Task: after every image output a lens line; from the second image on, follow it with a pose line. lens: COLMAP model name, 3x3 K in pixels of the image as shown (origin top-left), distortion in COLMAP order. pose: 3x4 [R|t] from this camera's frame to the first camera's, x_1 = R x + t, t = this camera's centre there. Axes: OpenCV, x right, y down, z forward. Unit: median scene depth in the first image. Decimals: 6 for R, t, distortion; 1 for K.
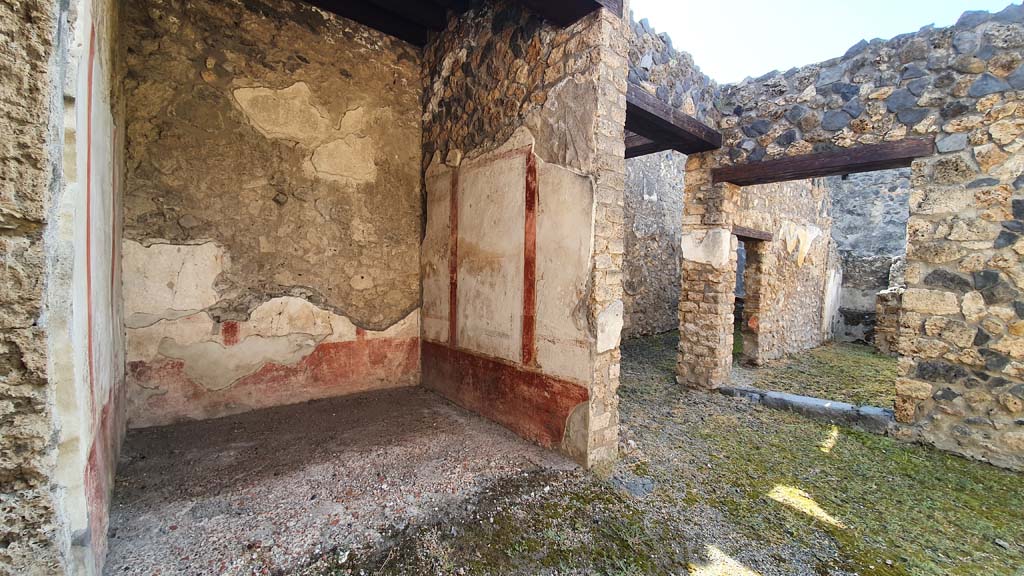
lens RADIAL K [[403.0, 0, 504.6], [0, 403.0, 285.0], [0, 0, 1]] dist [0.011468, -0.012581]
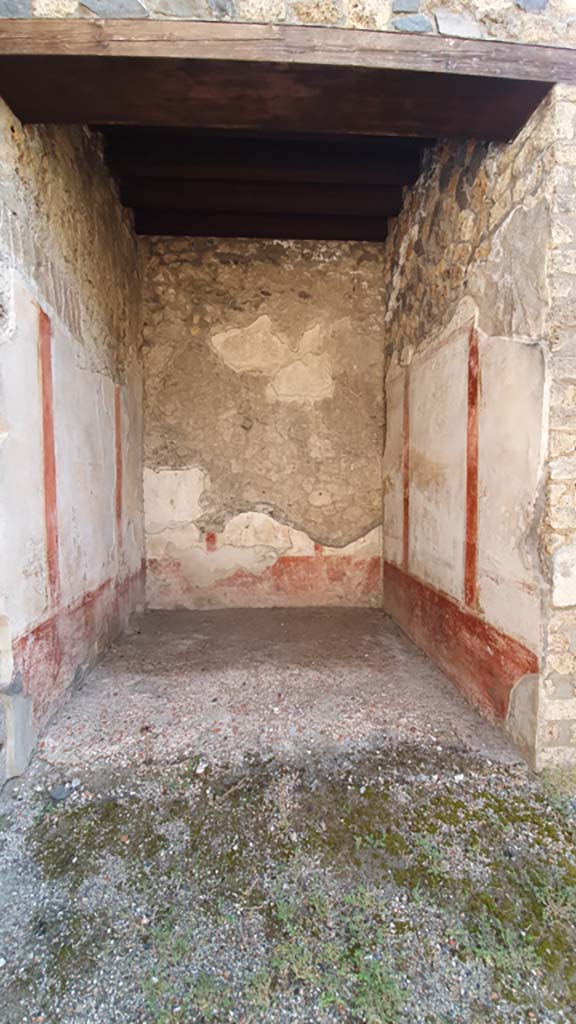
lens RADIAL K [[403.0, 0, 292.0], [0, 403.0, 505.1], [0, 0, 1]] dist [0.011468, -0.012581]
pose [[0.814216, 0.007650, -0.580512, 0.207245], [0.002794, 0.999850, 0.017094, -0.009293], [0.580556, -0.015541, 0.814072, 0.161903]]
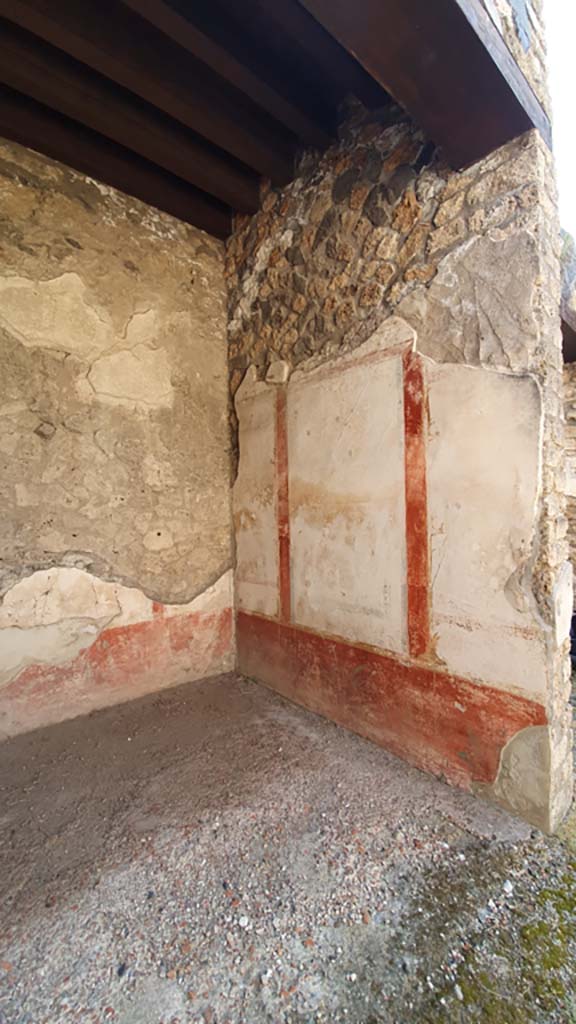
lens RADIAL K [[403.0, 0, 289.9], [0, 403.0, 506.0], [0, 0, 1]] dist [0.011468, -0.012581]
pose [[0.998601, -0.035696, 0.039013, -0.163457], [0.037302, 0.998452, -0.041260, -0.035956], [-0.037480, 0.042658, 0.998386, 0.289070]]
